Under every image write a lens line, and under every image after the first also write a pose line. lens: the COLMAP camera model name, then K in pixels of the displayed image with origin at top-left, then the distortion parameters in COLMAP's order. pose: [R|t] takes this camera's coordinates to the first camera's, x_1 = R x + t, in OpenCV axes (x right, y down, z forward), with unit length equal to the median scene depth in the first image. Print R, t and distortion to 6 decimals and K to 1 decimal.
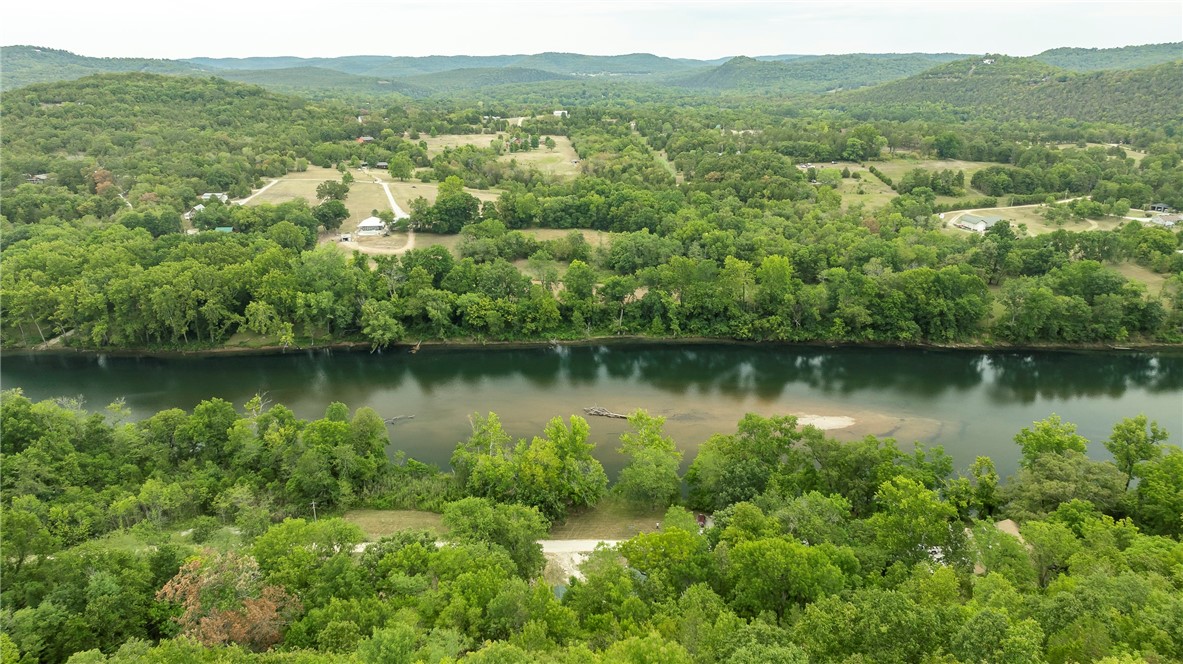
lens RADIAL K [[864.1, 0, 591.5], [0, 864.1, 332.0], [0, 0, 1]] dist [-0.004043, 0.052287]
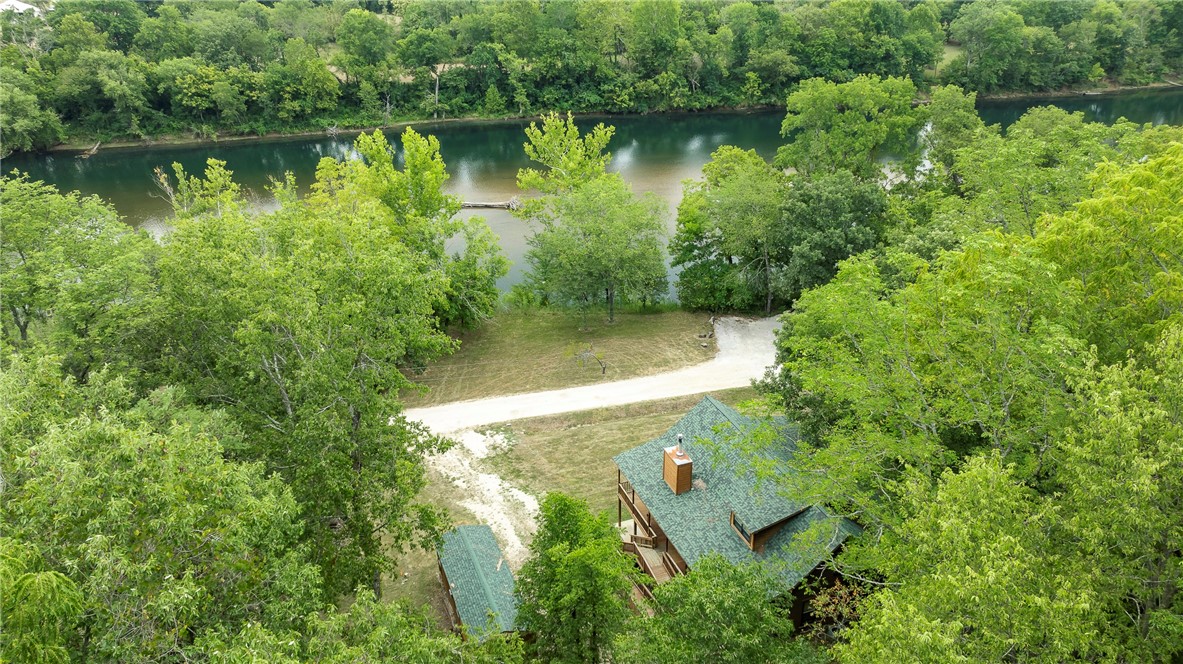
lens RADIAL K [[864.1, 0, 591.5], [0, 864.1, 332.0], [0, 0, 1]] dist [-0.004043, 0.052287]
pose [[0.965452, -0.110923, 0.235794, -0.027303], [0.081787, 0.988139, 0.129971, 0.089652], [-0.247414, -0.106196, 0.963073, 0.334049]]
